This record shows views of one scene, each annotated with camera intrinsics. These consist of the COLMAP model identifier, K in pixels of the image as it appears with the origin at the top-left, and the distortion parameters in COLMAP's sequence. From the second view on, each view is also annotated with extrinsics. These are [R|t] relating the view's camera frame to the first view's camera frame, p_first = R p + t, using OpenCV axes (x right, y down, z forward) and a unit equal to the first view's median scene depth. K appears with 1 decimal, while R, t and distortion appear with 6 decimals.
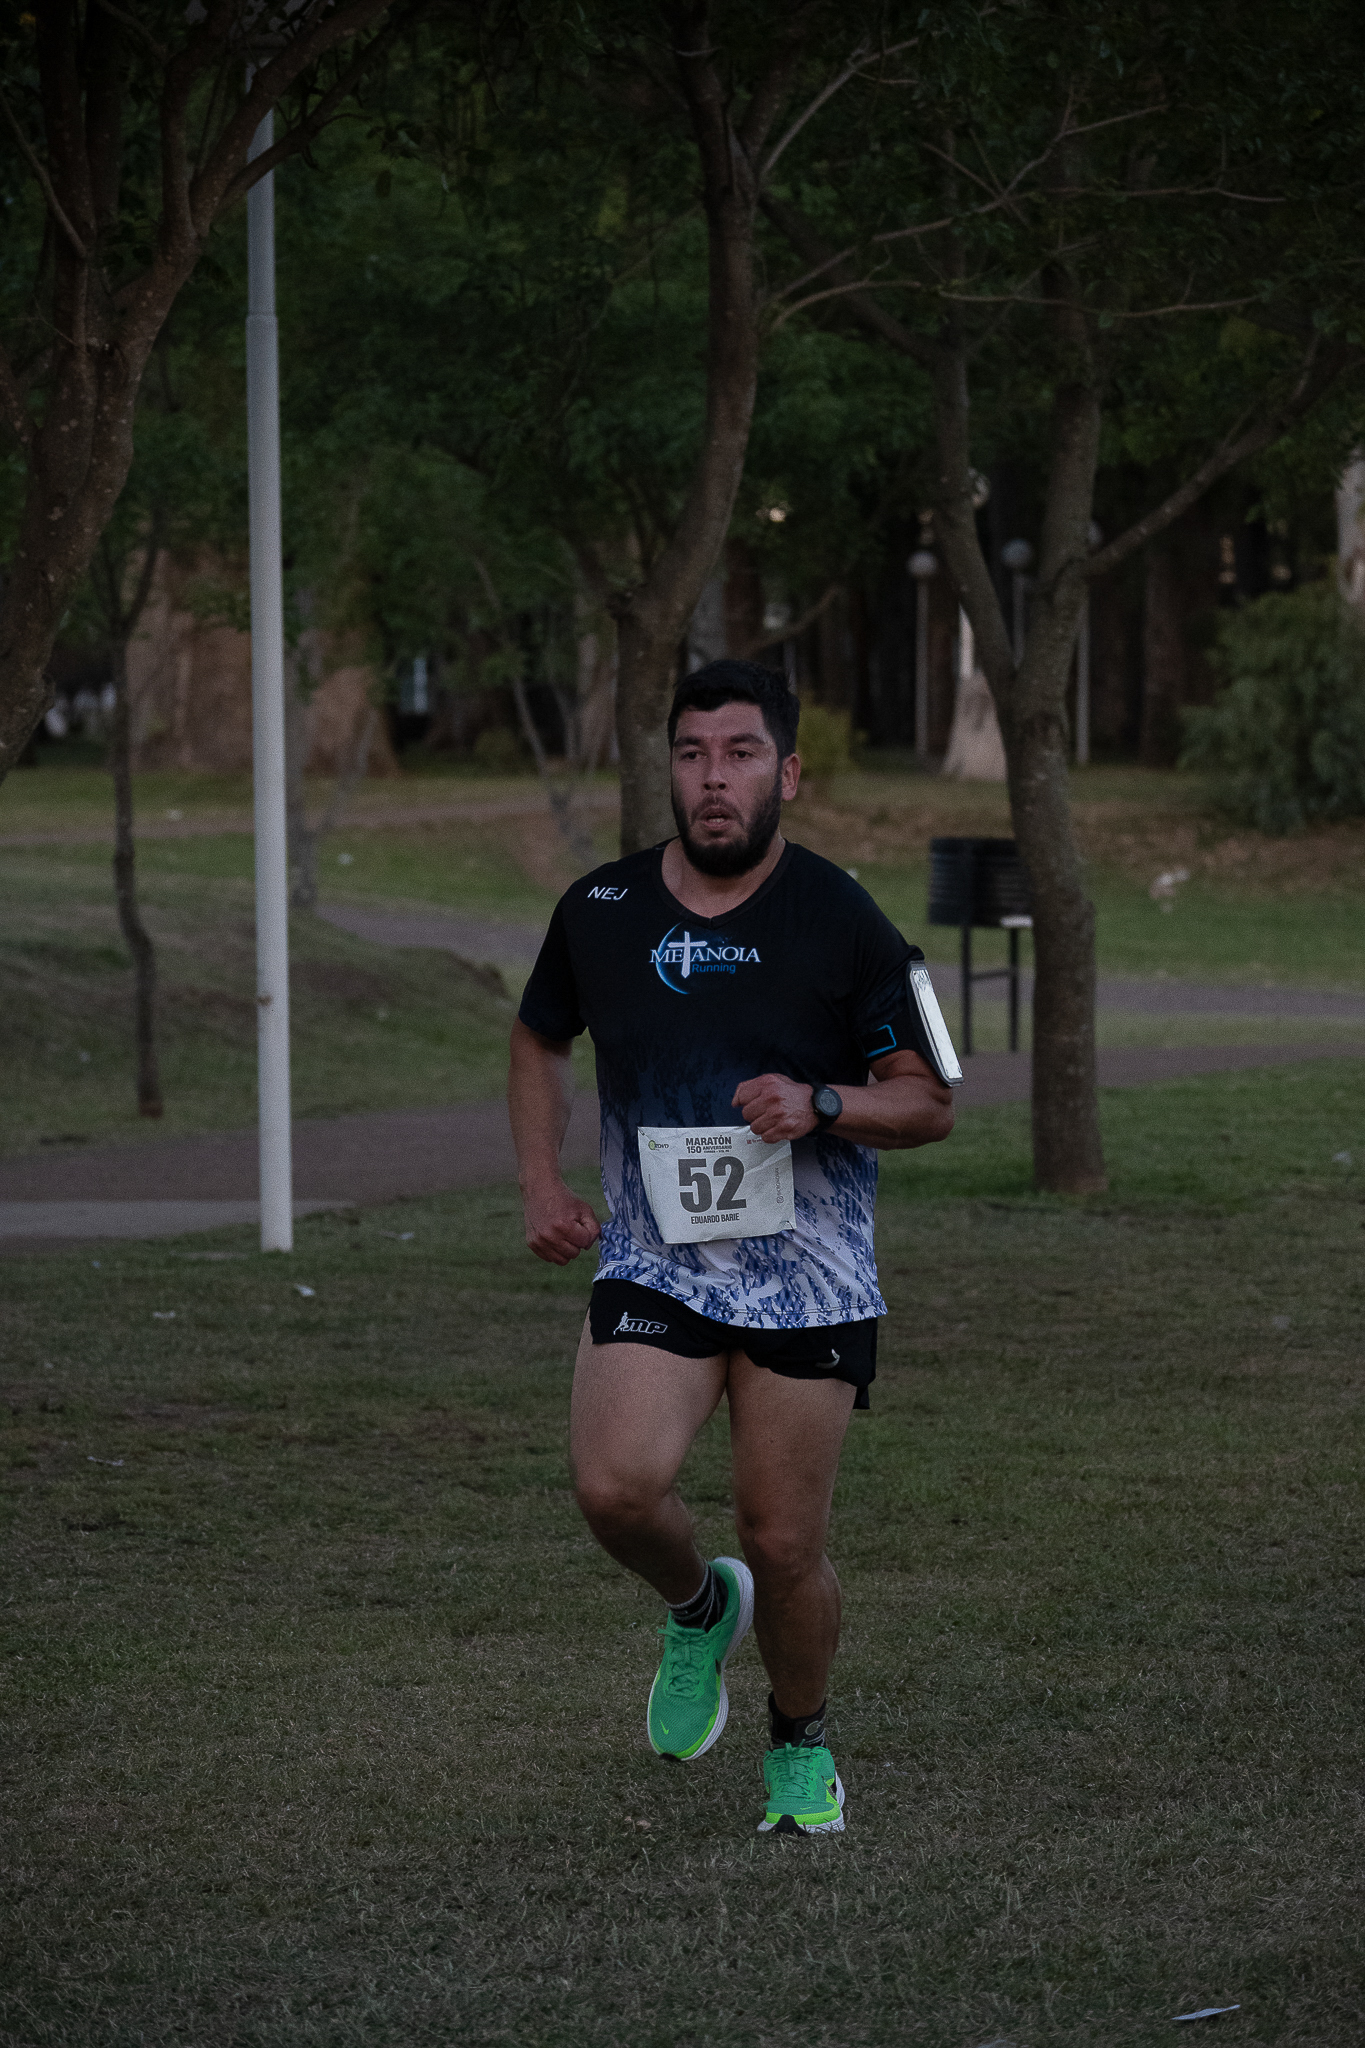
lens RADIAL K [[9066.1, 0, 679.1], [0, 9066.1, 1027.0], [0, 0, 1]] dist [-0.074562, 0.000000]
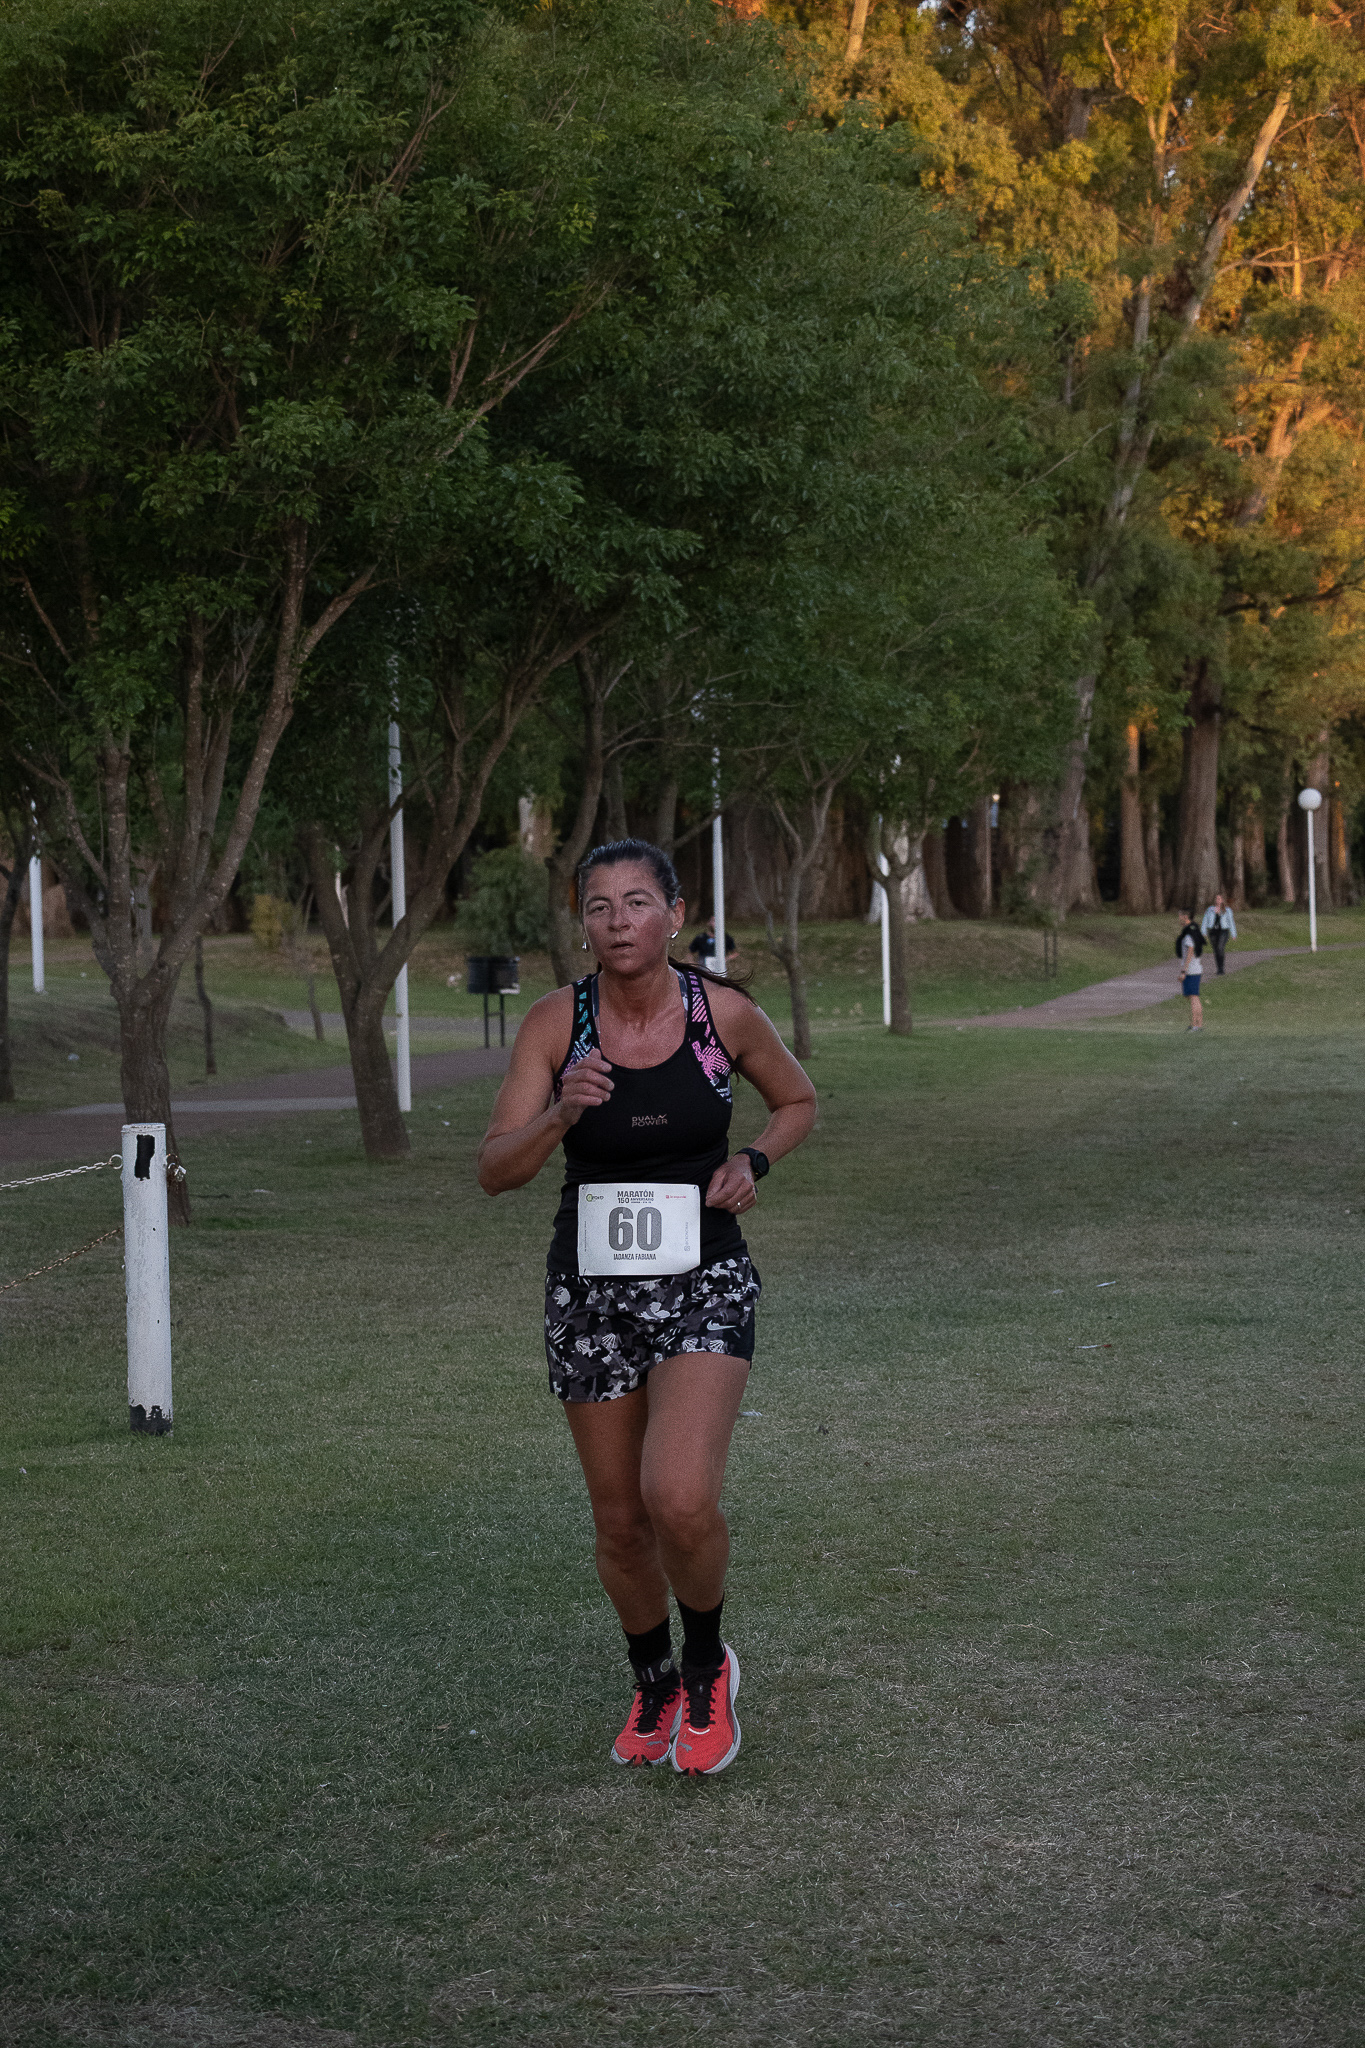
lens RADIAL K [[4444.5, 0, 680.7], [0, 4444.5, 1025.1], [0, 0, 1]] dist [0.000404, 0.000000]
pose [[0.989529, -0.017497, 0.143267, -0.159216], [0.018567, 0.999809, -0.006138, 0.009717], [-0.143133, 0.008734, 0.989665, -0.292885]]
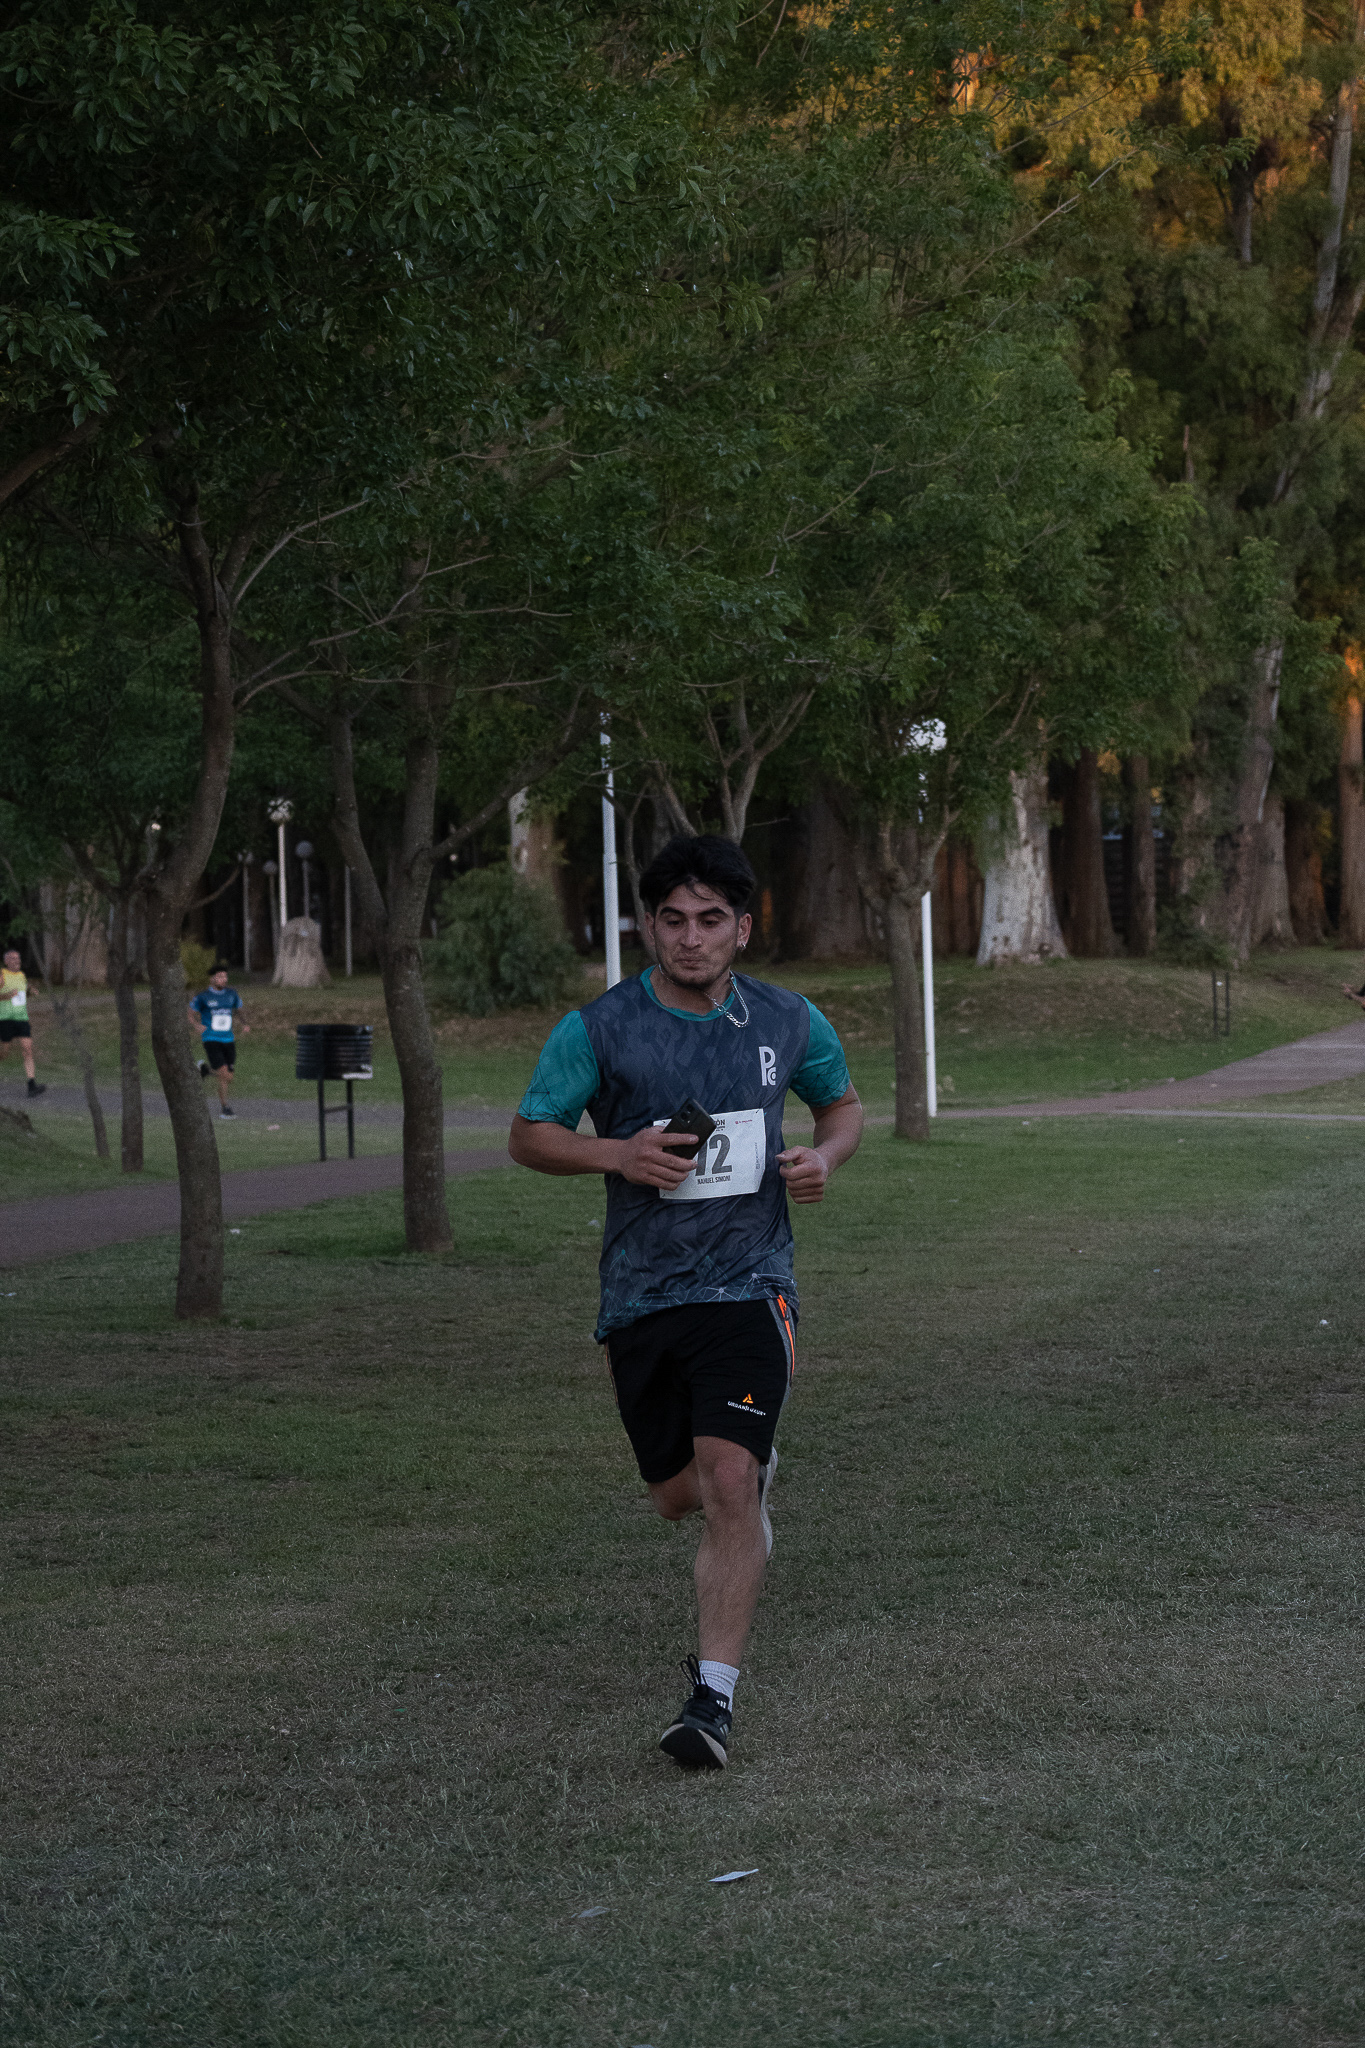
lens RADIAL K [[5387.8, 0, 691.3], [0, 5387.8, 1024.3], [0, 0, 1]] dist [-0.008441, 0.000000]
pose [[0.993411, -0.024945, 0.111862, -0.018180], [0.027116, 0.999472, -0.017928, -0.003780], [-0.111356, 0.020843, 0.993562, 0.080649]]
